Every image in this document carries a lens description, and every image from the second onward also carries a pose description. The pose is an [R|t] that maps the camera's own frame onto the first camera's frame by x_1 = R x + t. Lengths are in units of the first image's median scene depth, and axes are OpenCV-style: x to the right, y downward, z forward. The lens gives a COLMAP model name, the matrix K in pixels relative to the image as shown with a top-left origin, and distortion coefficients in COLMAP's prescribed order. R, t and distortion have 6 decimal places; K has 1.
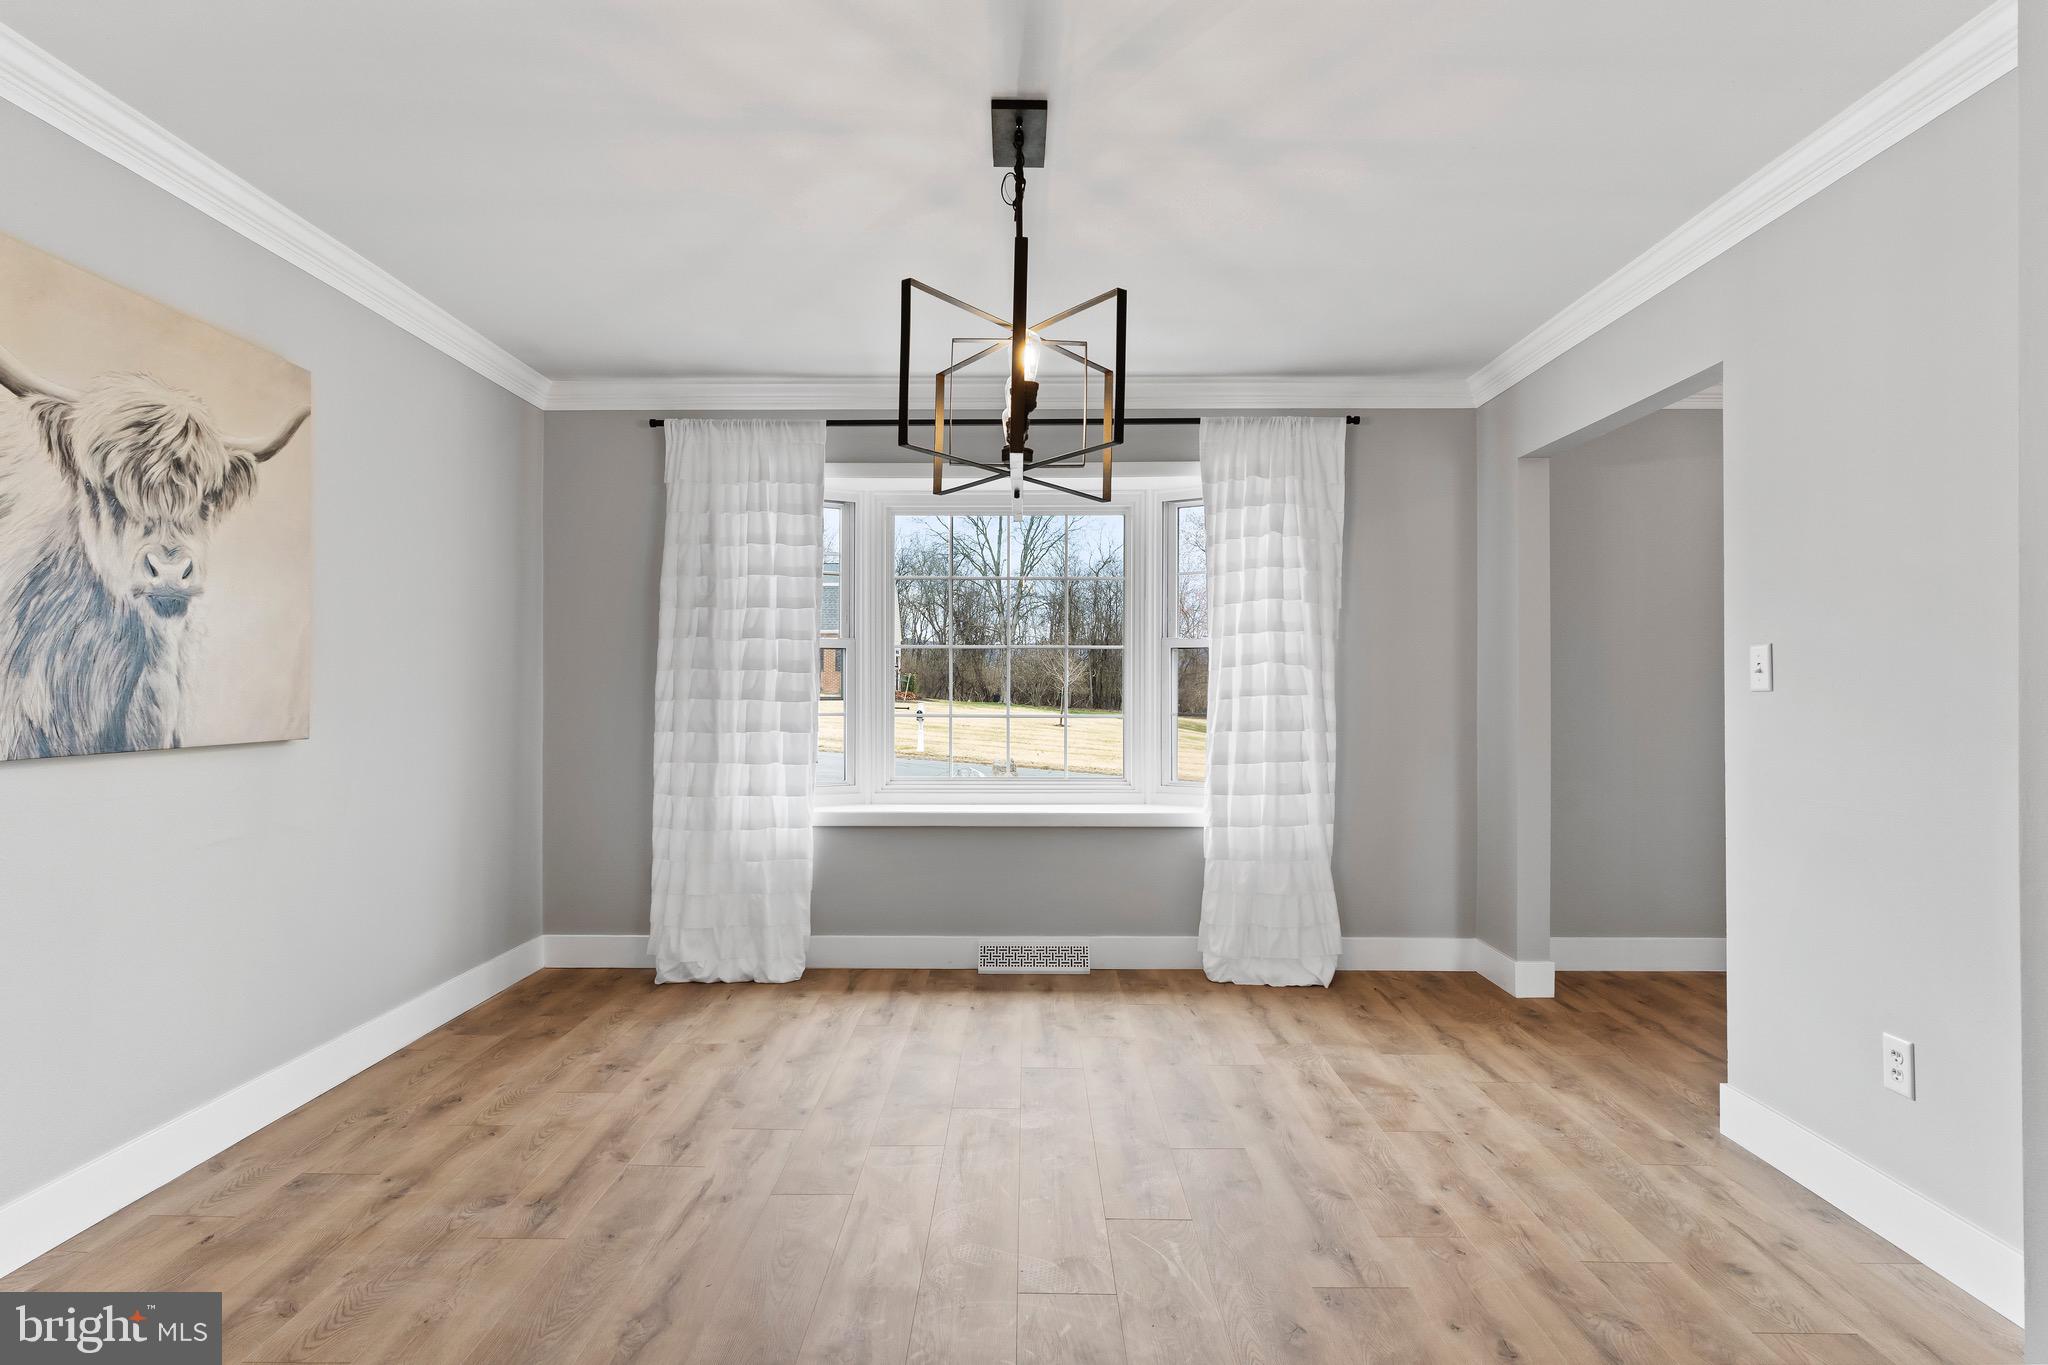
lens RADIAL K [[1063.8, 0, 1012.2], [0, 1063.8, 680.9], [0, 0, 1]] dist [-0.005757, -0.001017]
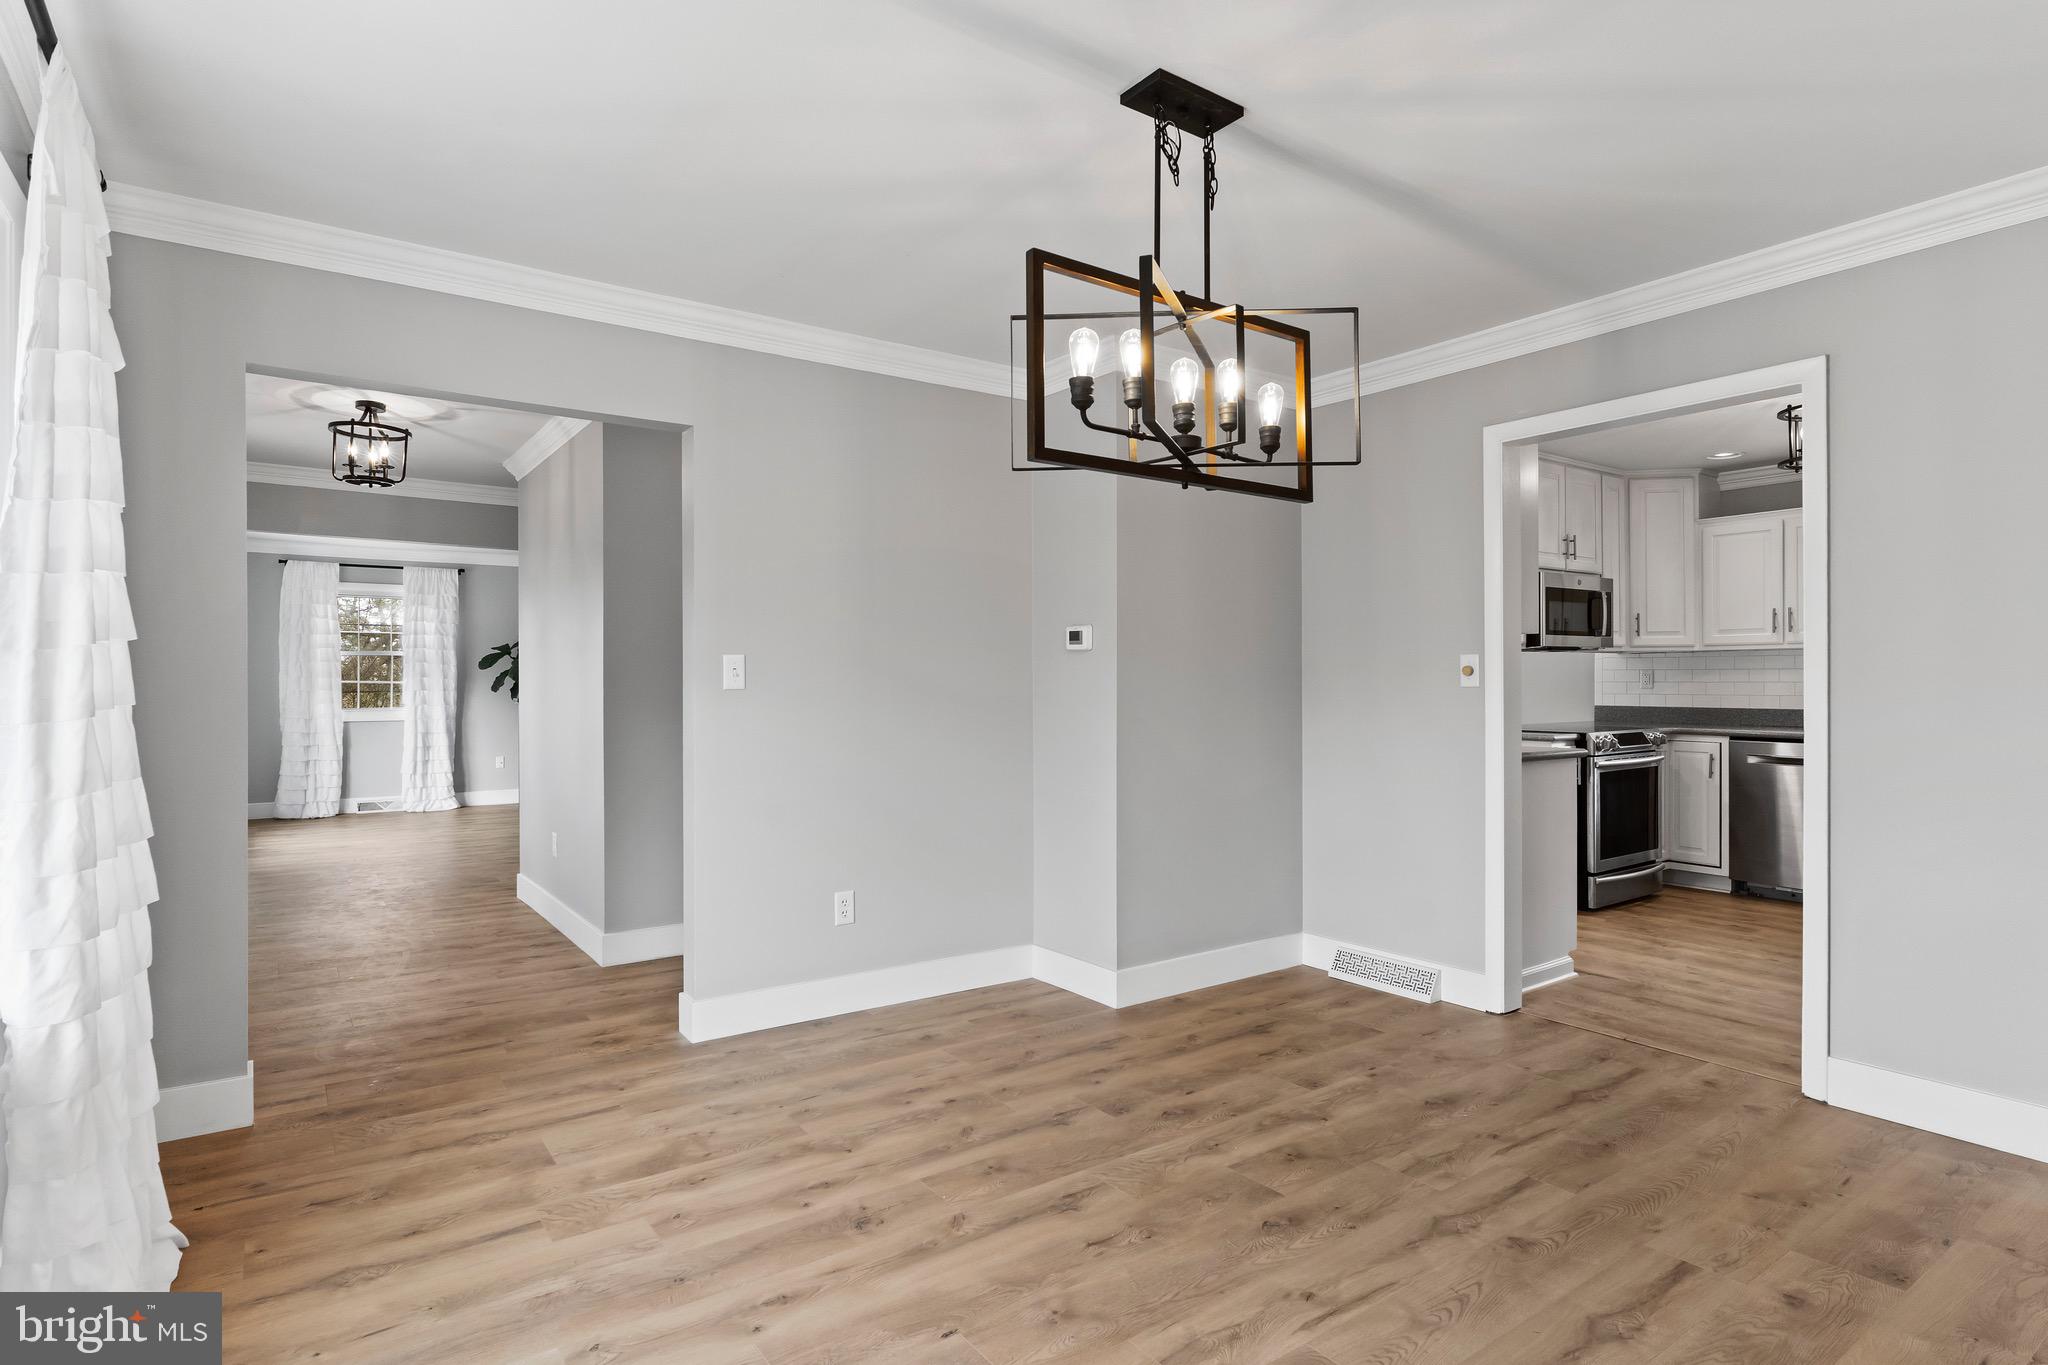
lens RADIAL K [[1053.0, 0, 1028.0], [0, 1053.0, 678.7], [0, 0, 1]] dist [-0.003770, -0.000240]
pose [[-0.595932, 0.001299, 0.803034, -0.640581], [-0.007121, 0.999951, -0.006903, 0.001234], [-0.803003, -0.009832, -0.595893, 1.609816]]
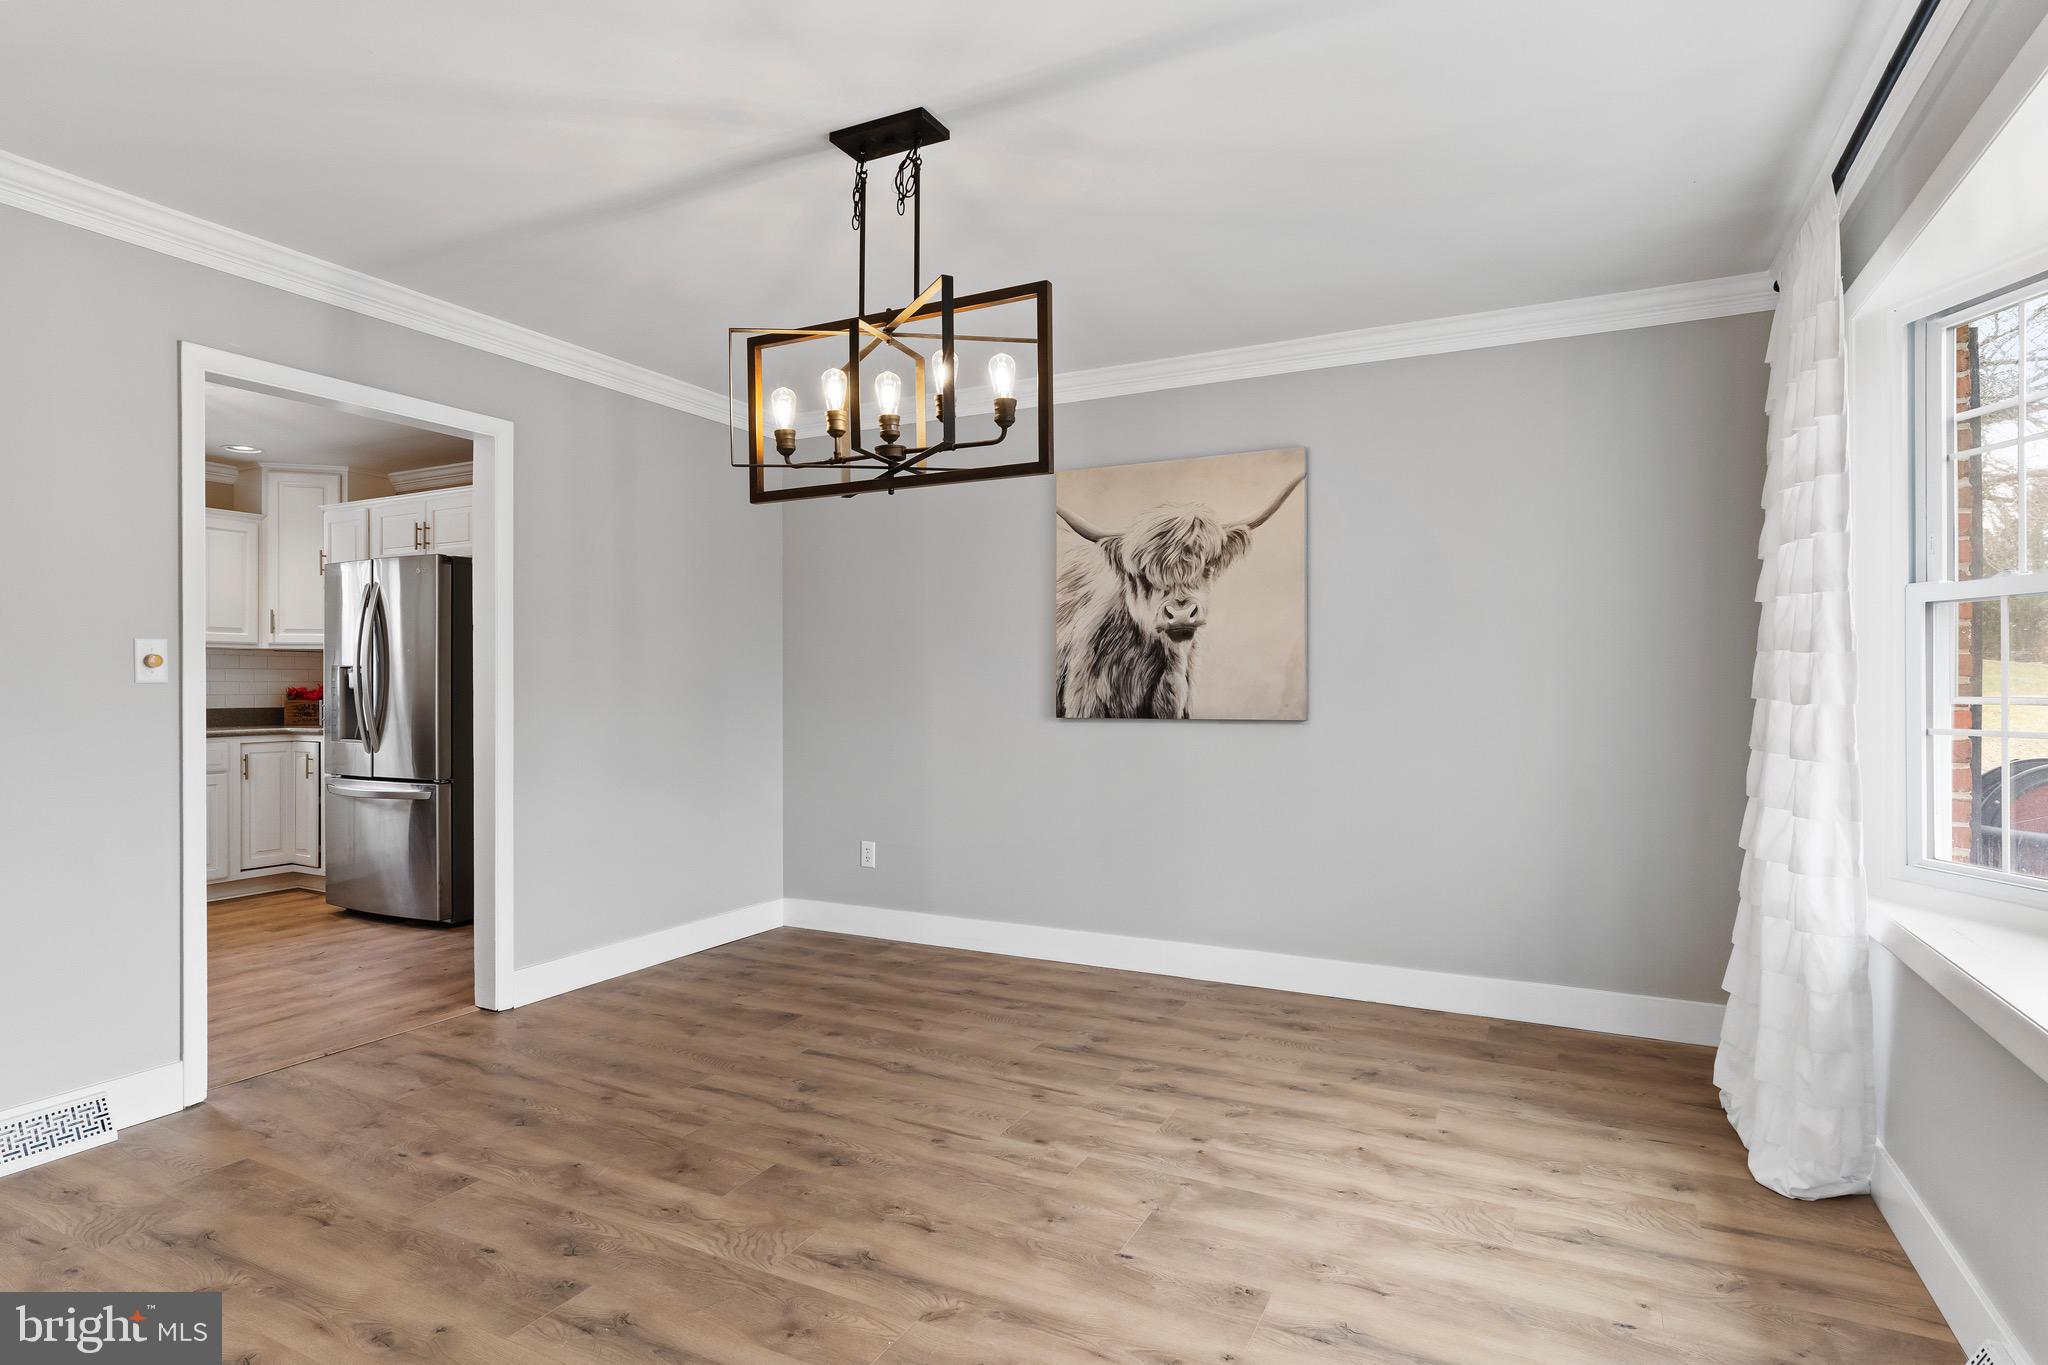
lens RADIAL K [[1063.8, 0, 1012.2], [0, 1063.8, 680.9], [0, 0, 1]] dist [-0.005757, -0.001017]
pose [[-0.457928, -0.003028, -0.888984, 0.824472], [0.008329, 0.999936, -0.007697, 0.013889], [0.888950, -0.010929, -0.457874, 1.511681]]
